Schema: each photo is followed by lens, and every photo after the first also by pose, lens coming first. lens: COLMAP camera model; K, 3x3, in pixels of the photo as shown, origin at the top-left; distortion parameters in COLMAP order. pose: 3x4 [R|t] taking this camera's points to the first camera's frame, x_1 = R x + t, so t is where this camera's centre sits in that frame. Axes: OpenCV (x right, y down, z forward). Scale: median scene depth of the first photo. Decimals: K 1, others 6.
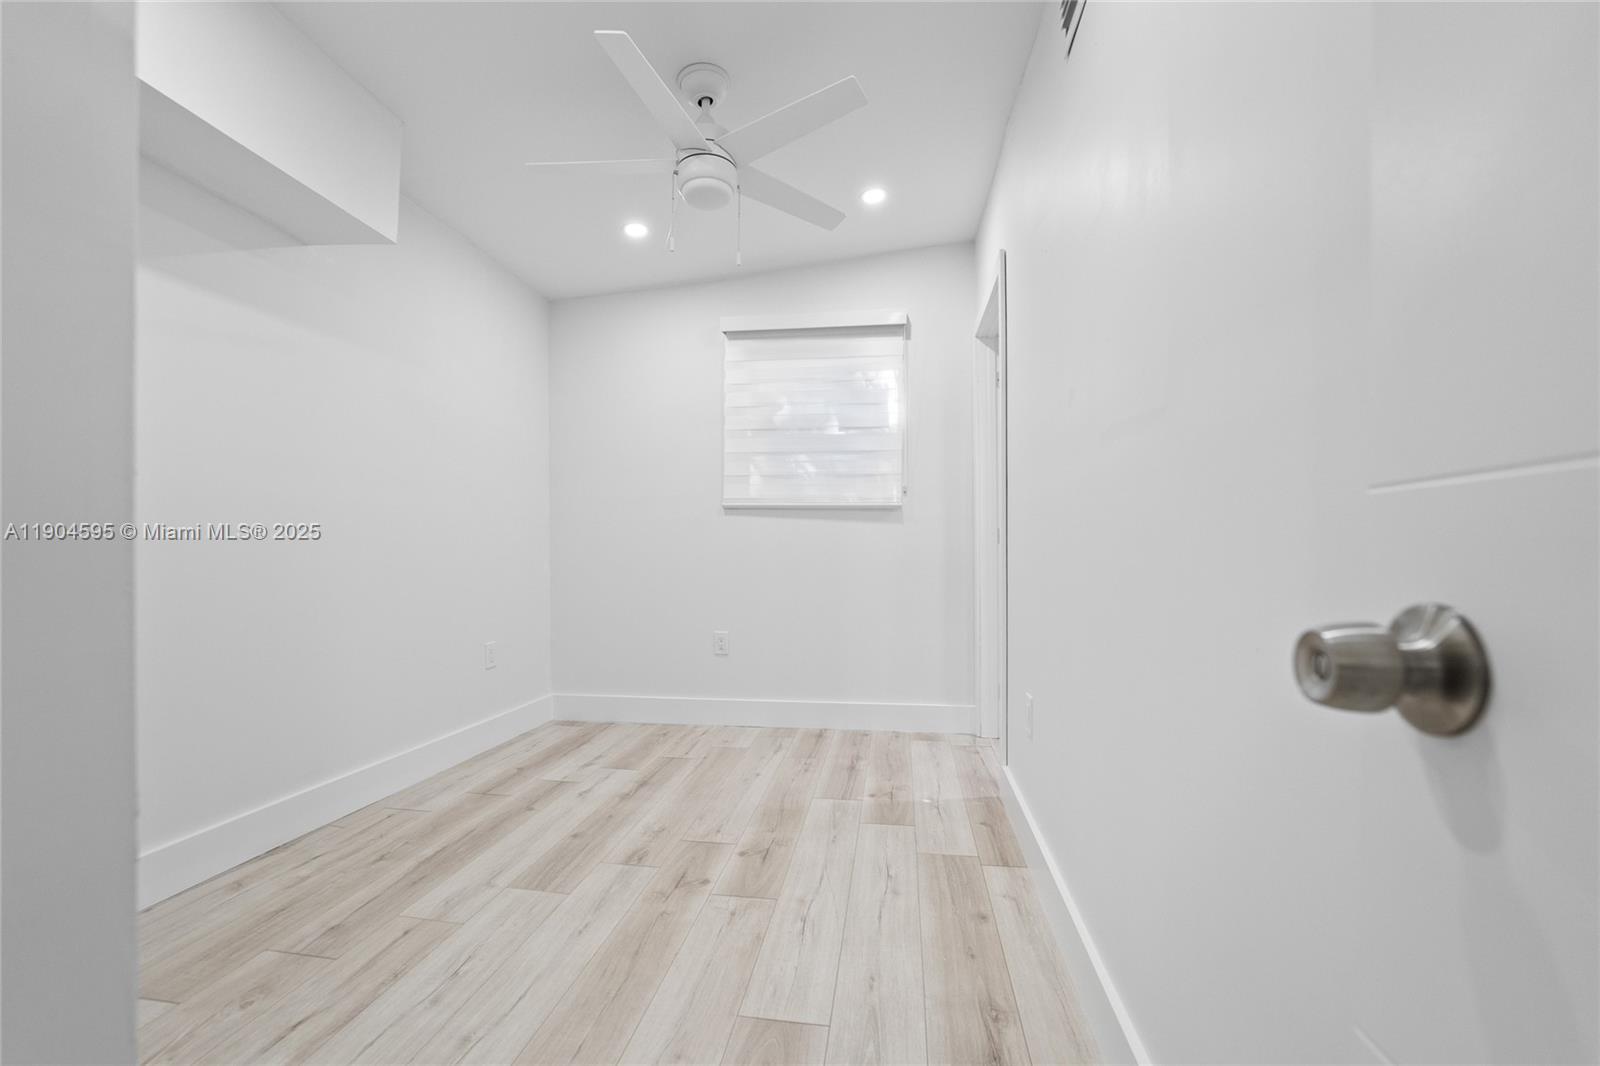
lens RADIAL K [[653.6, 0, 798.4], [0, 653.6, 552.7], [0, 0, 1]] dist [-0.002313, -0.000150]
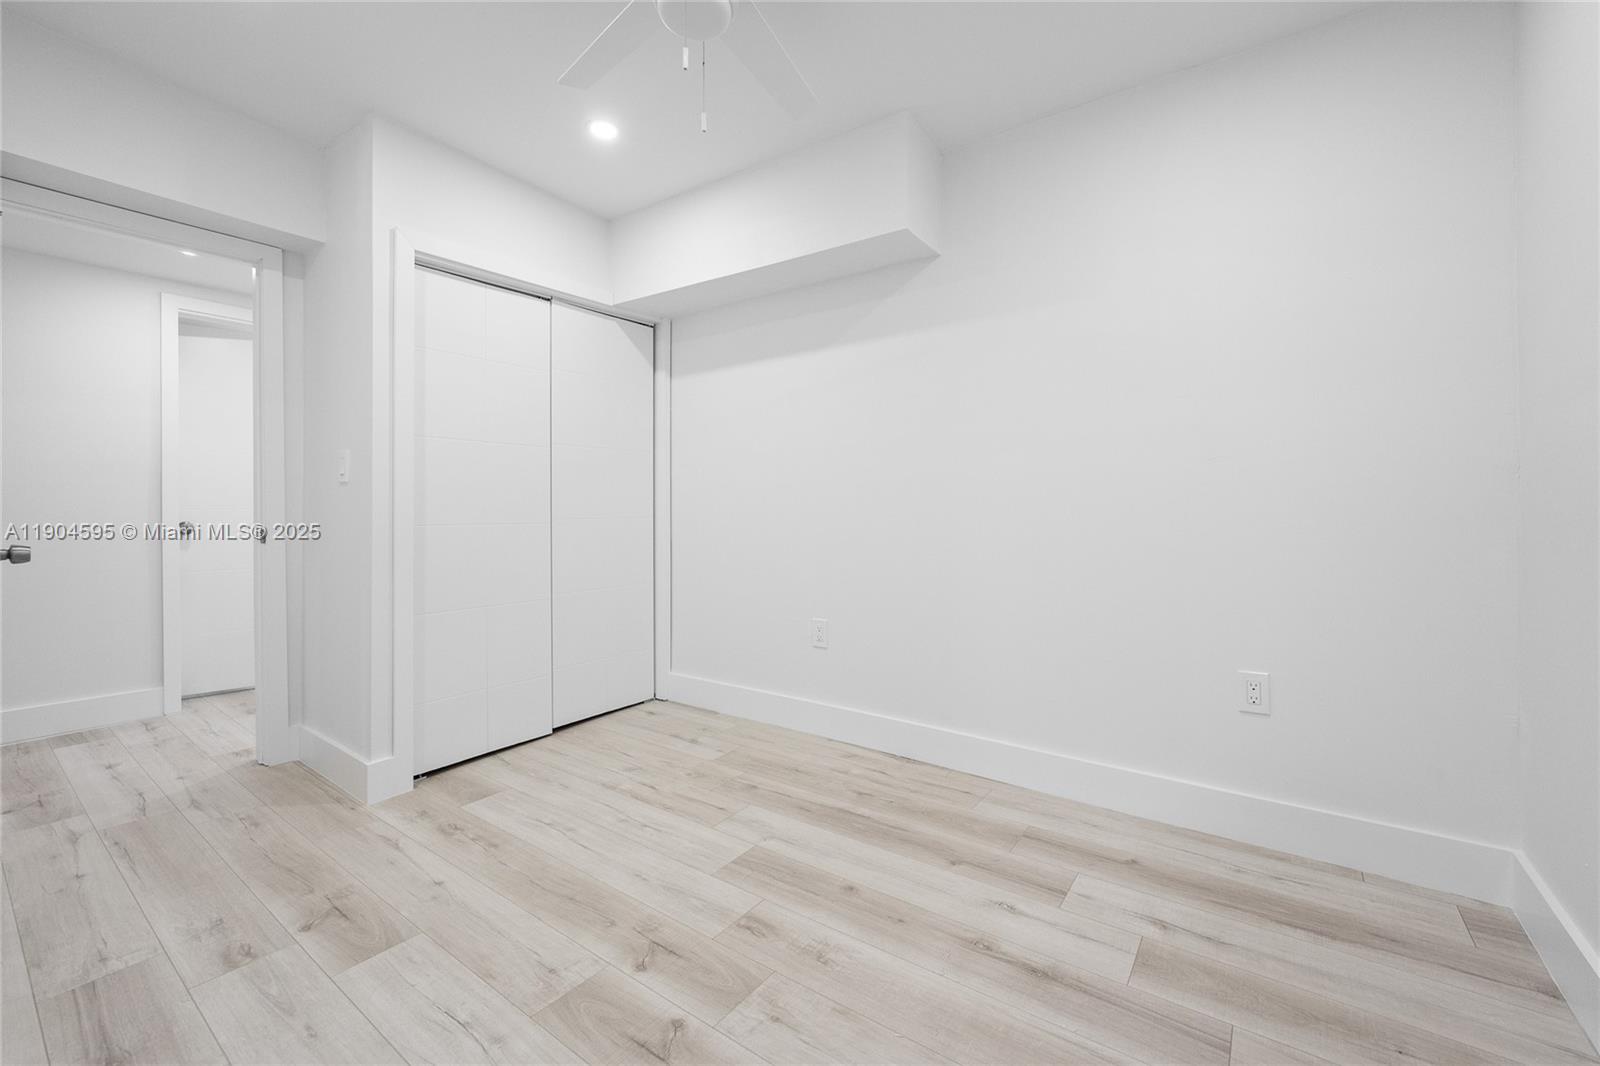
lens RADIAL K [[653.6, 0, 798.4], [0, 653.6, 552.7], [0, 0, 1]] dist [-0.002313, -0.000150]
pose [[-0.465065, 0.057298, -0.883420, 0.373883], [0.007865, 0.998131, 0.060597, -0.018582], [0.885242, 0.021234, -0.464646, 1.358037]]
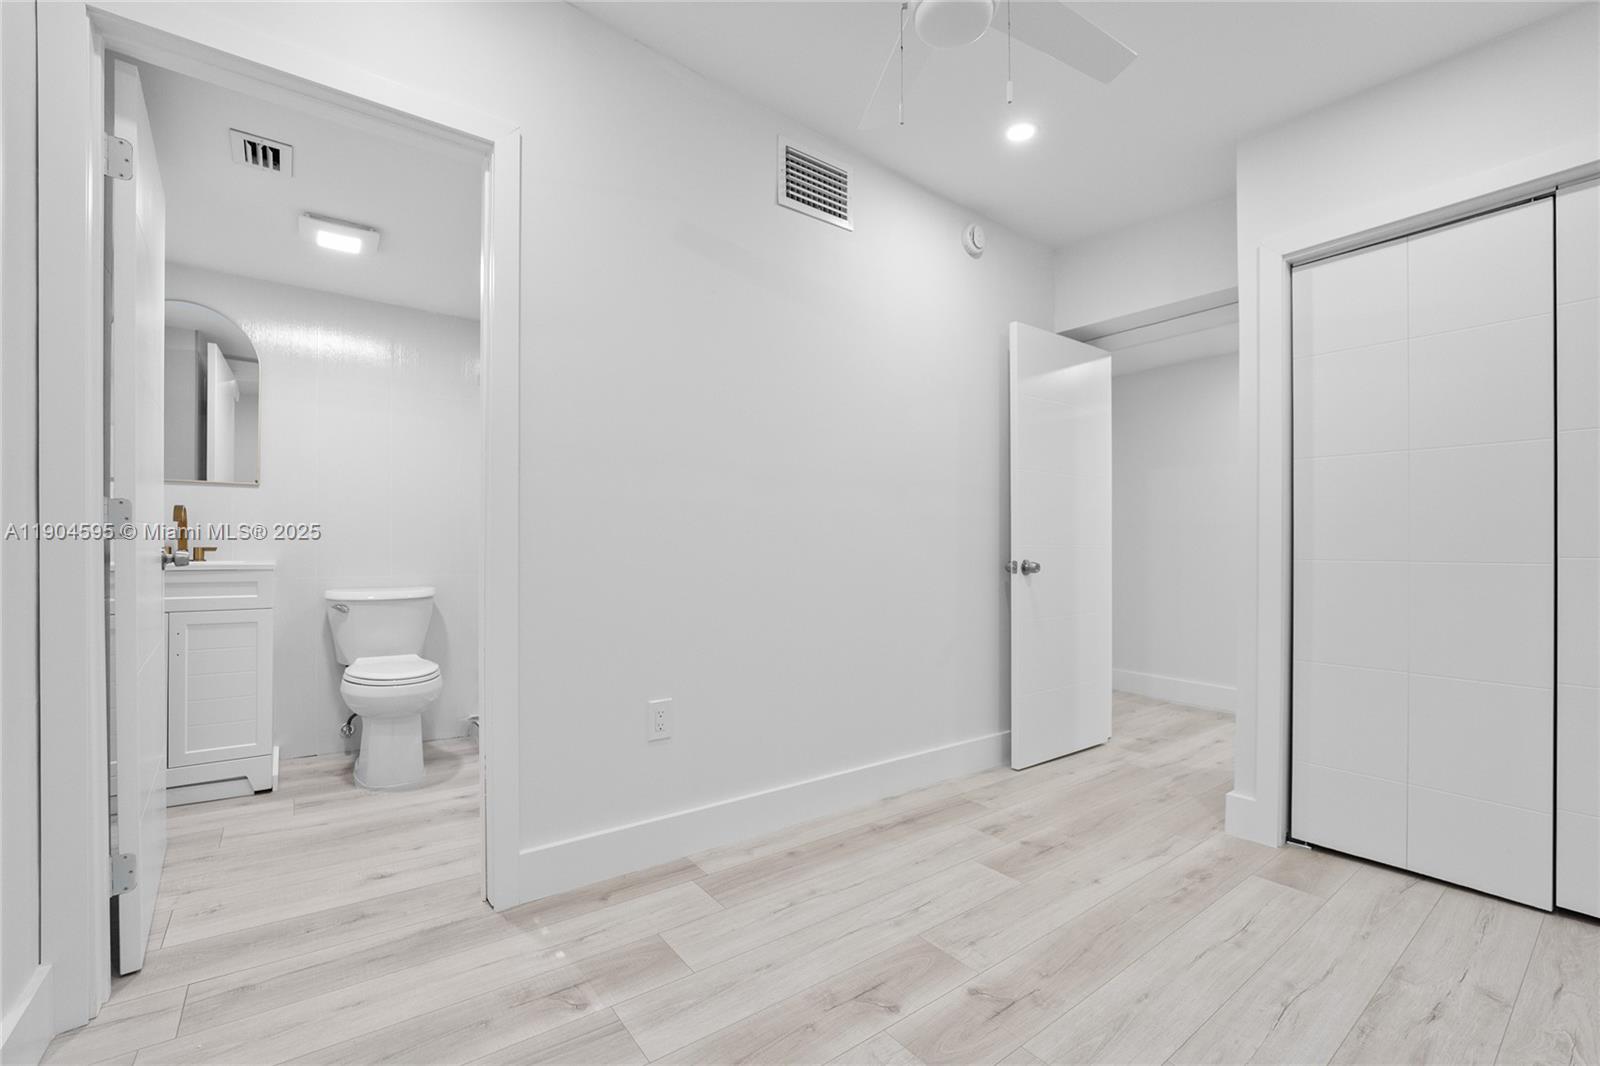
lens RADIAL K [[672.8, 0, 786.2], [0, 672.8, 553.1], [0, 0, 1]] dist [-0.002437, 0.000059]
pose [[-0.712093, -0.006741, 0.702053, -0.483110], [-0.004970, 0.999977, 0.004561, -0.010862], [-0.702068, -0.000242, -0.712110, 1.548746]]
